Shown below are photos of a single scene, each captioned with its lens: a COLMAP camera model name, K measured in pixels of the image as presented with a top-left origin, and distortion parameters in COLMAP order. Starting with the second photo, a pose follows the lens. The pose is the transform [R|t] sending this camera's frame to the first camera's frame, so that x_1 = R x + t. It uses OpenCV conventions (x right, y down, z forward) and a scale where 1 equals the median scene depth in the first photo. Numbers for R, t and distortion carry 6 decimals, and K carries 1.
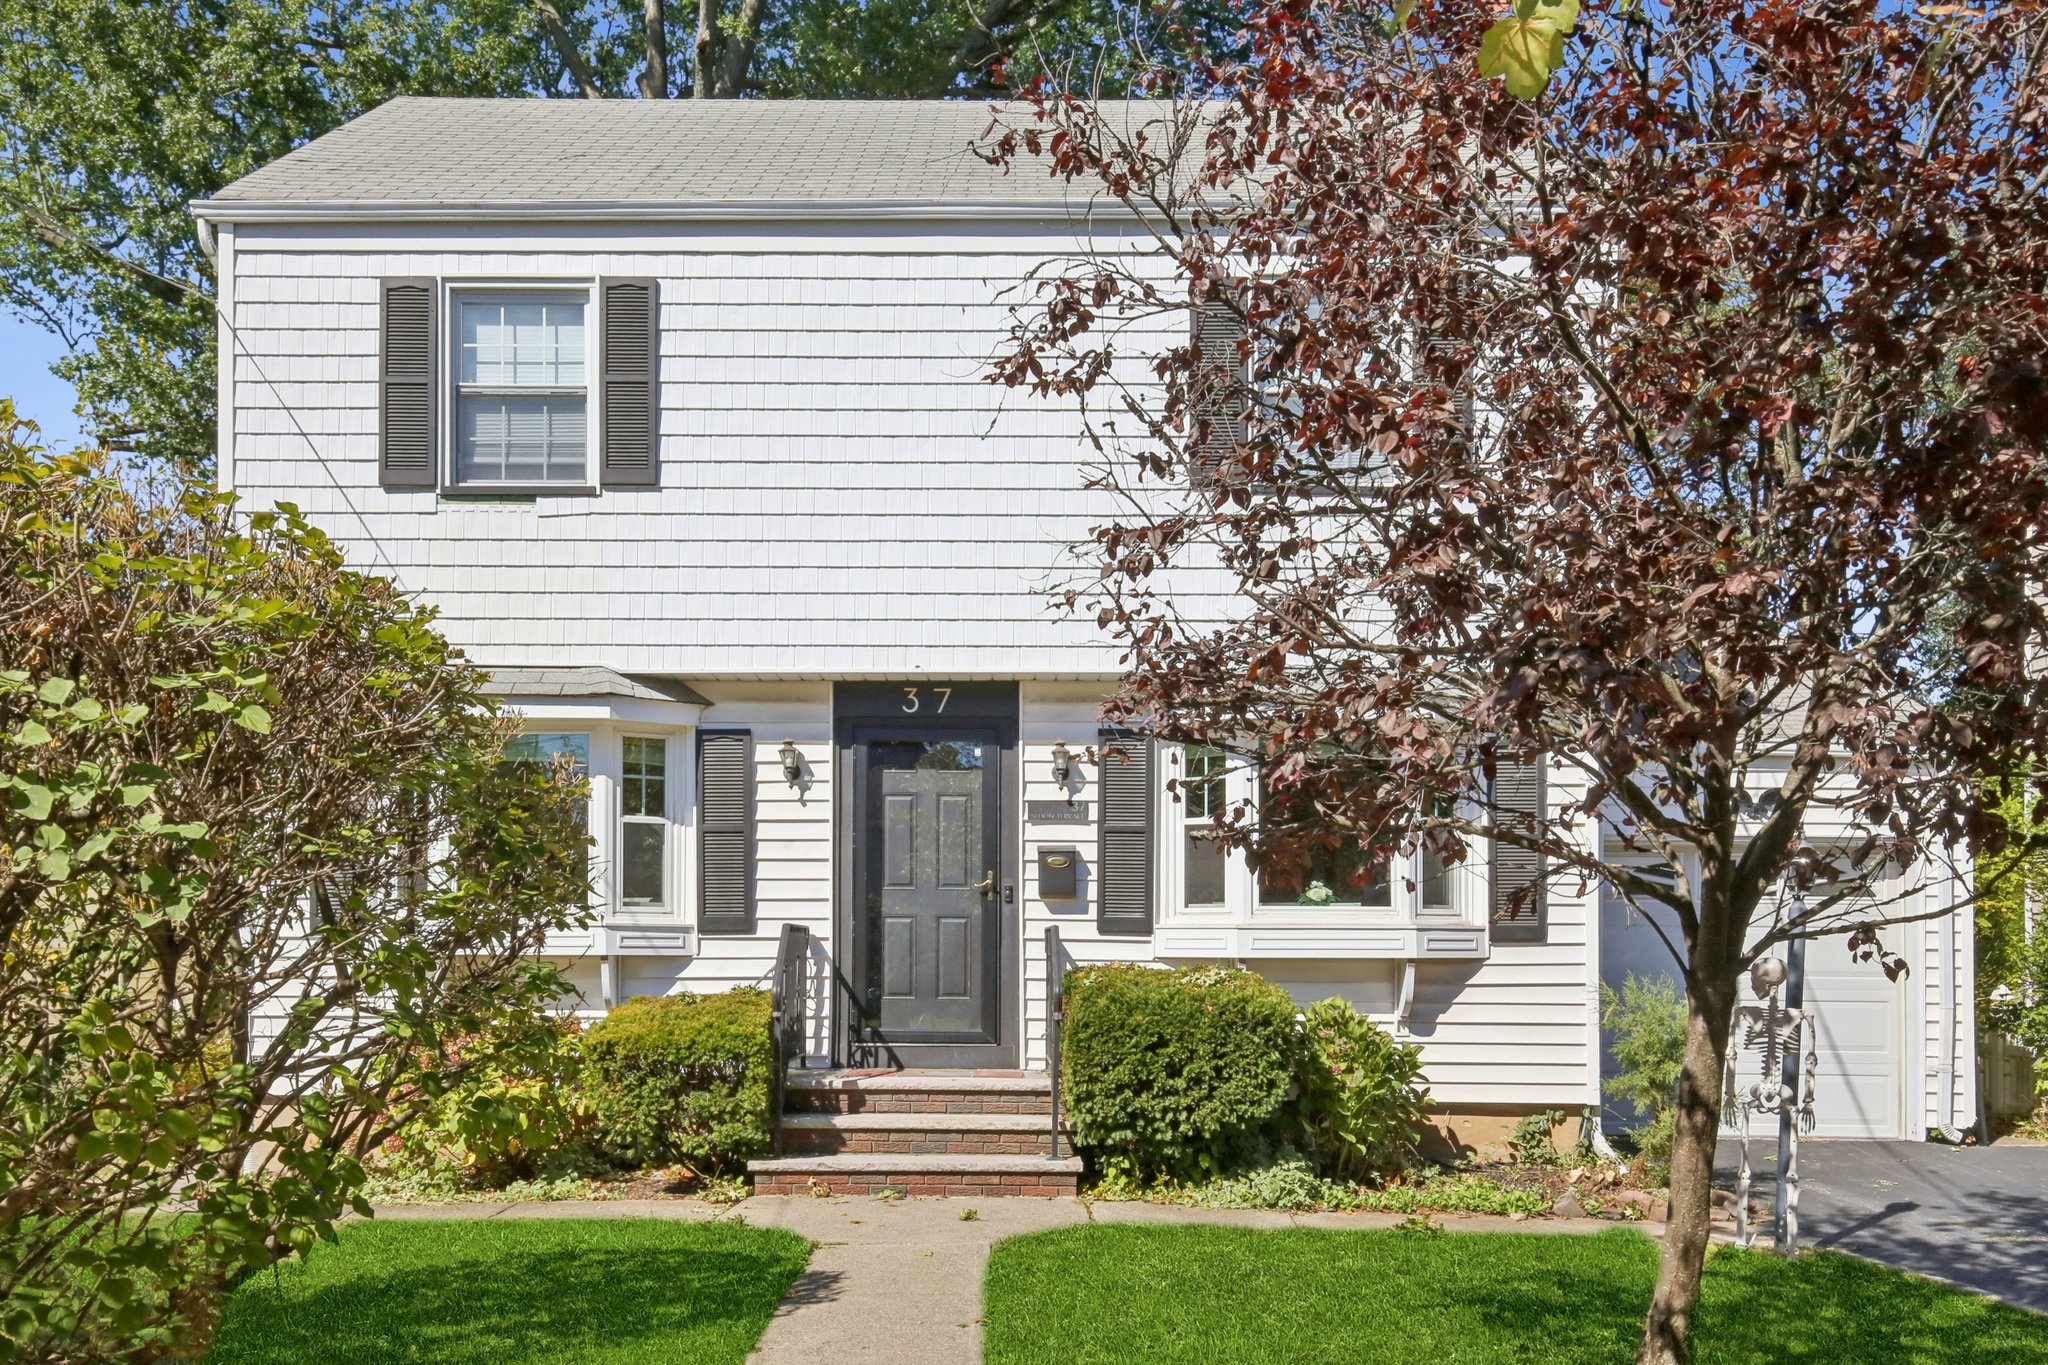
lens RADIAL K [[1593.2, 0, 1024.0], [0, 1593.2, 682.5], [0, 0, 1]] dist [0.009847, -0.000565]
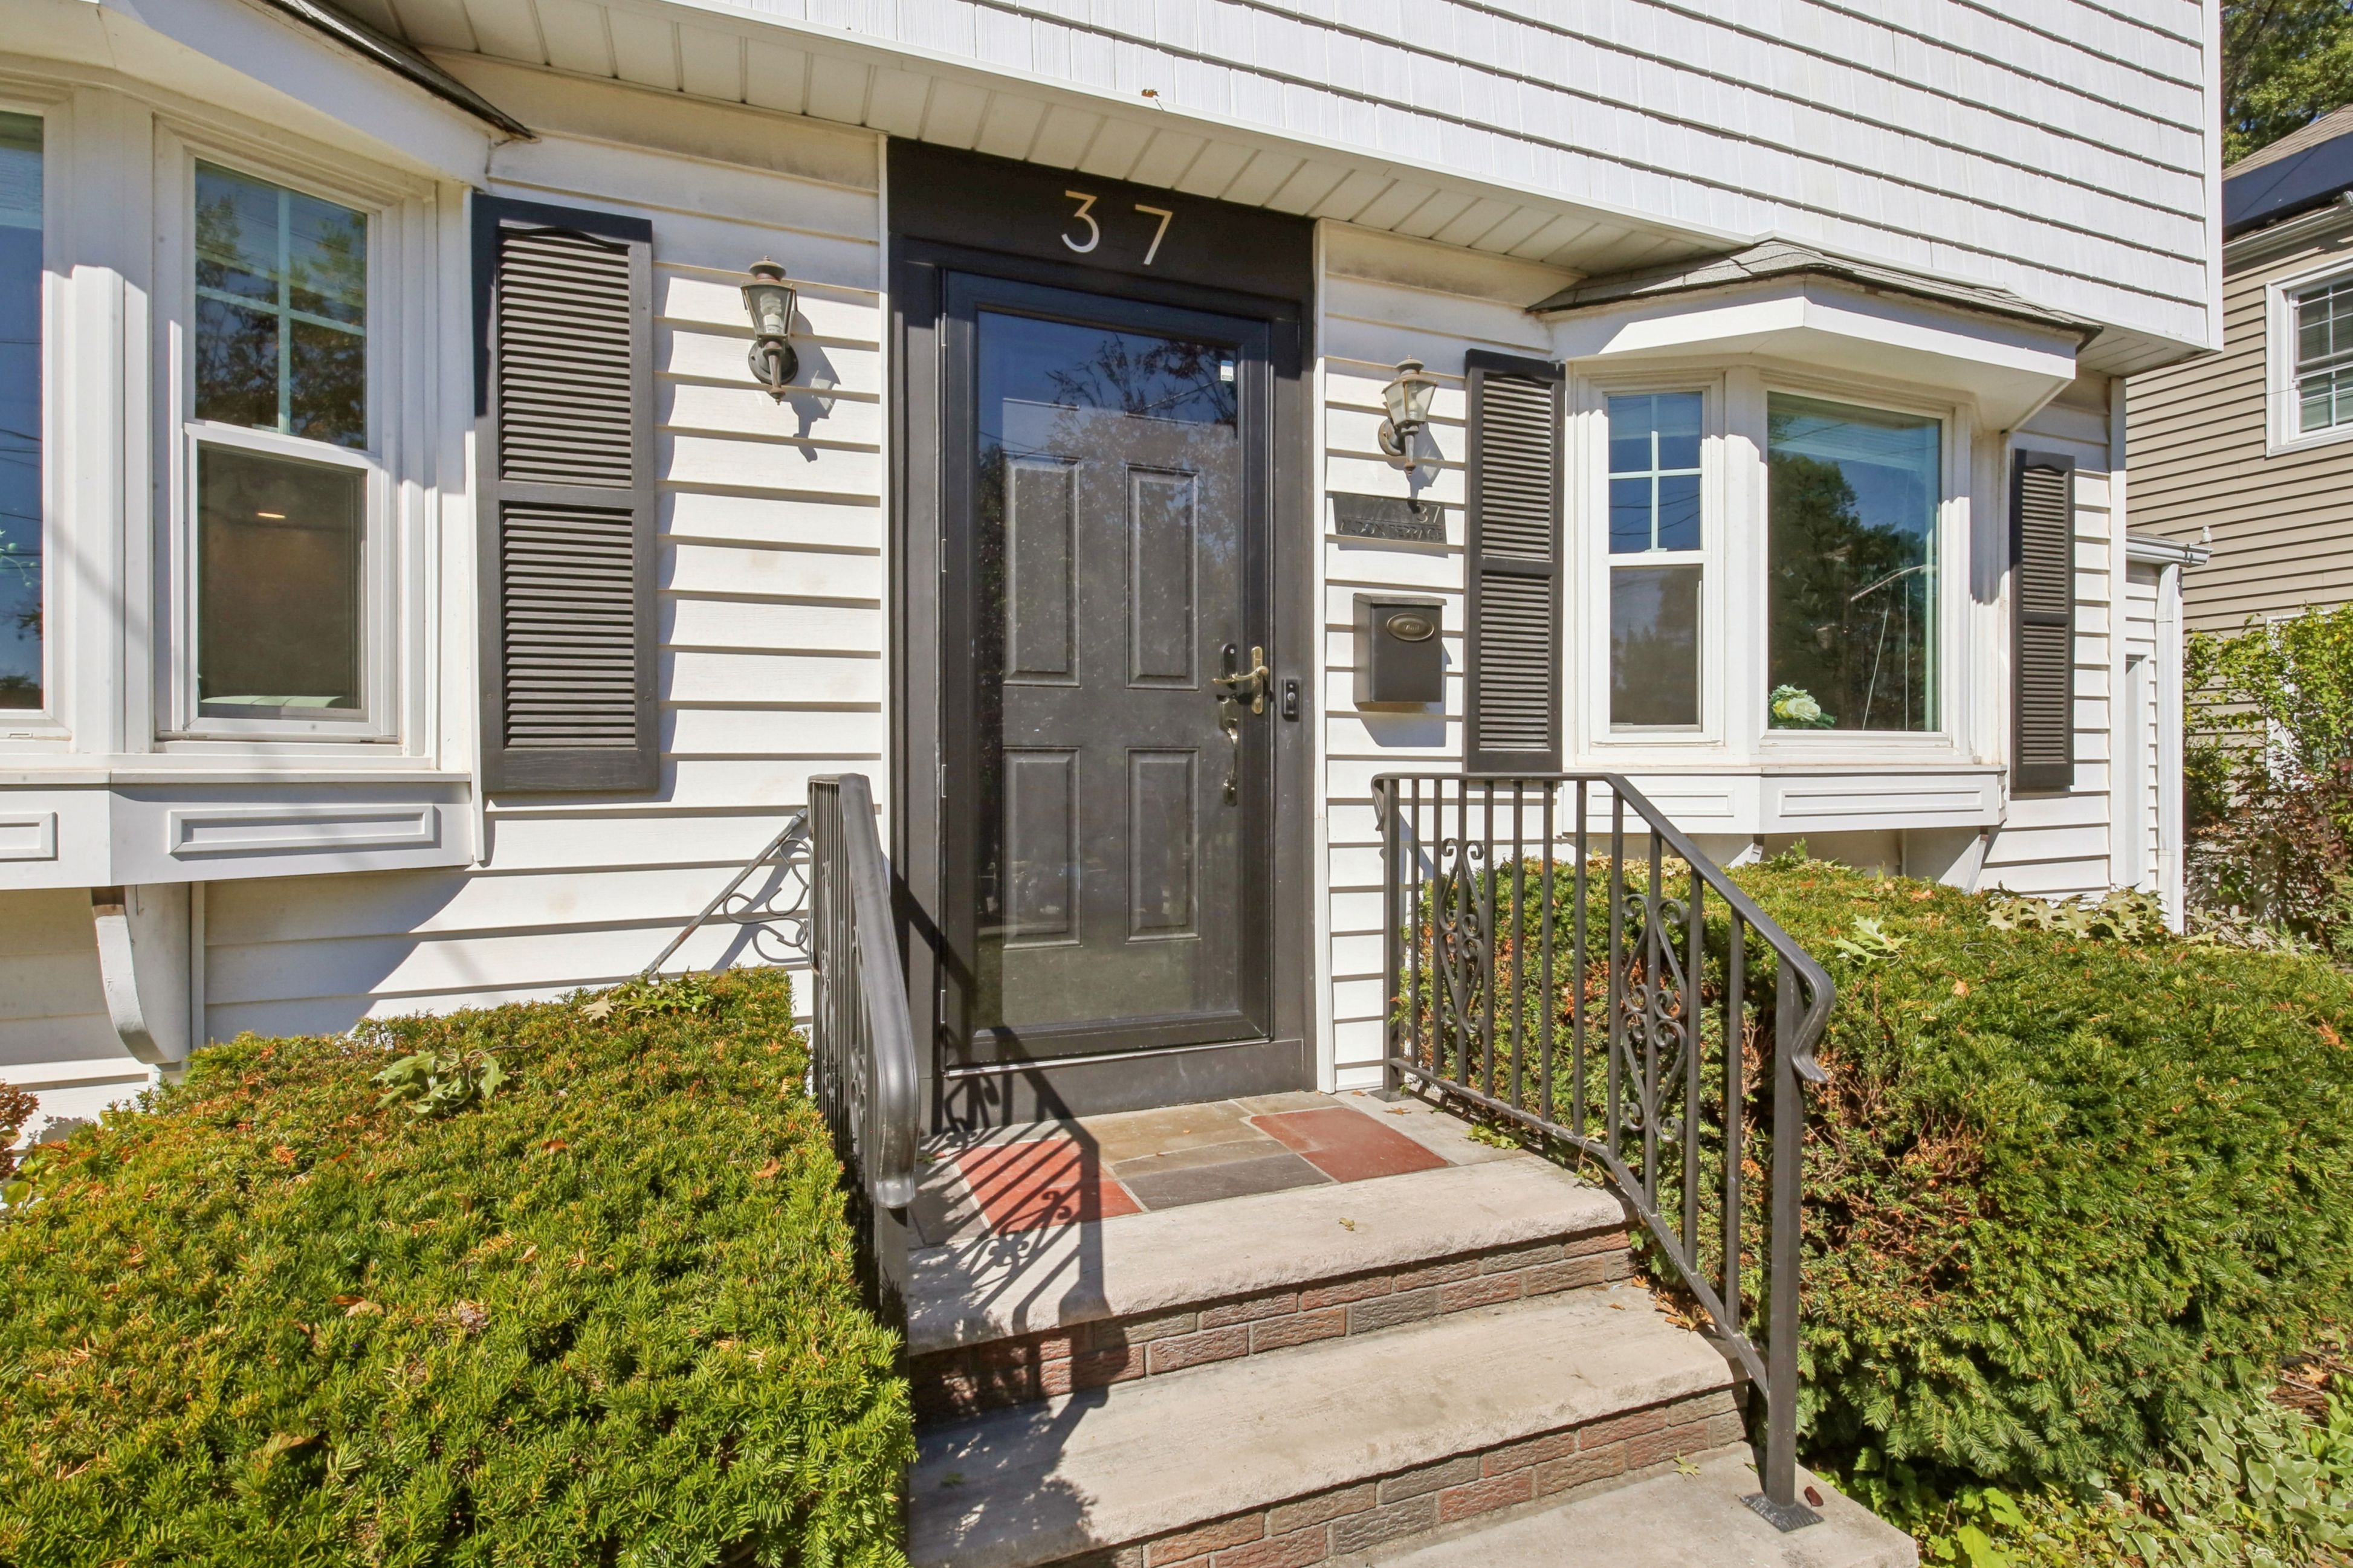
lens RADIAL K [[1115.0, 0, 1164.7], [0, 1115.0, 711.9], [0, 0, 1]] dist [-0.000546, -0.000238]
pose [[0.943766, 0.010093, 0.330461, -0.145032], [-0.041605, 0.995214, 0.088423, 0.110244], [-0.327987, -0.097200, 0.939669, 0.721591]]
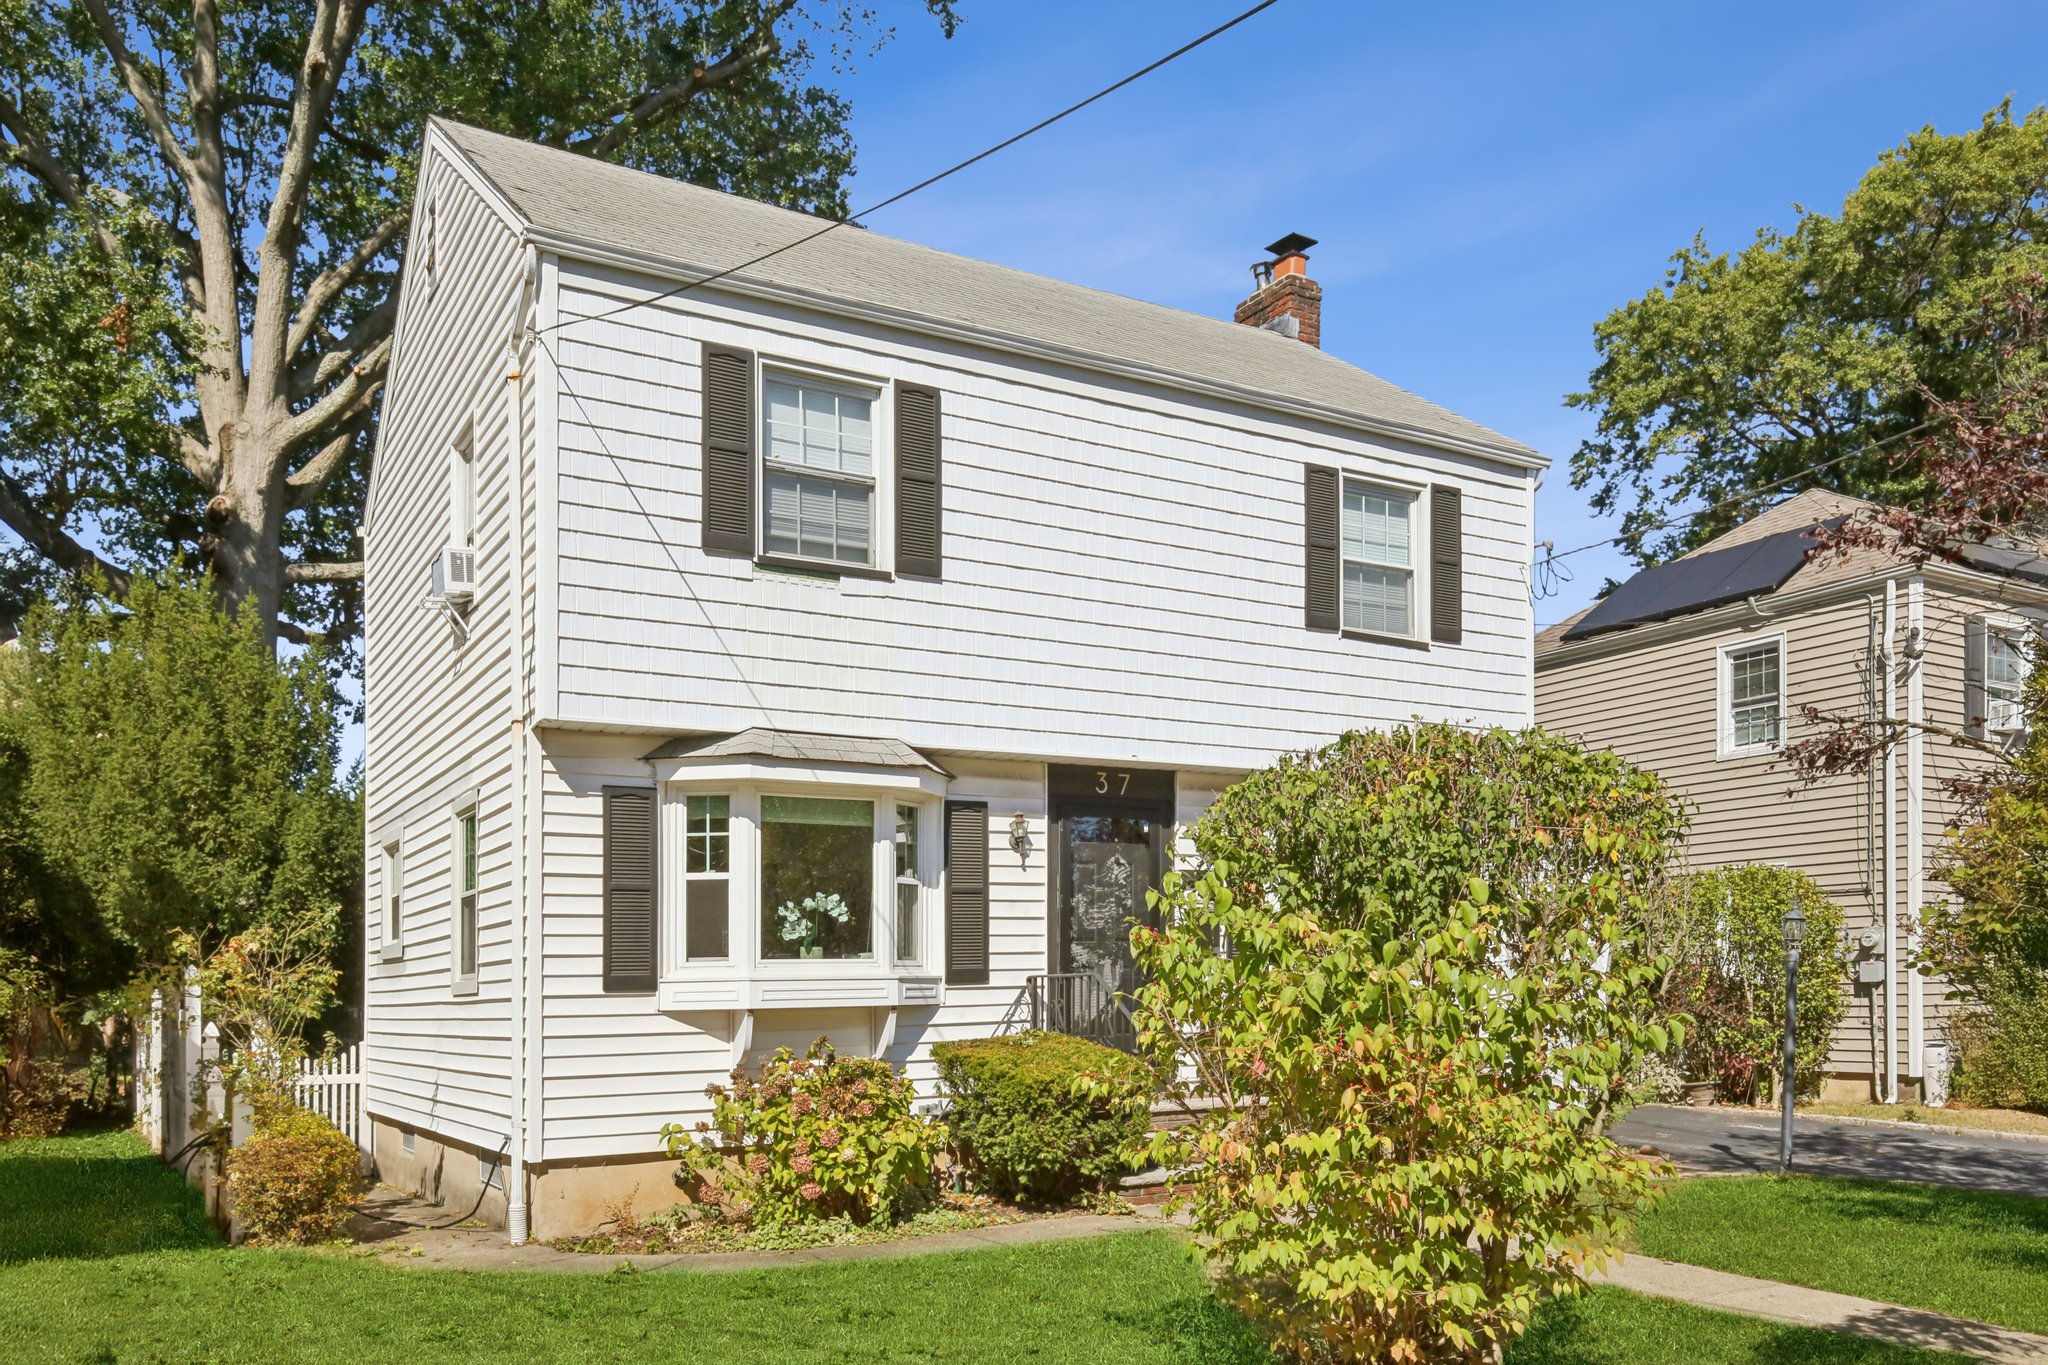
lens RADIAL K [[1584.8, 0, 1127.3], [0, 1584.8, 728.2], [0, 0, 1]] dist [0.002350, -0.000273]
pose [[0.842673, 0.069775, 0.533886, -0.690025], [-0.066868, 0.997453, -0.024816, -0.001315], [-0.534258, -0.014788, 0.845192, 0.001295]]
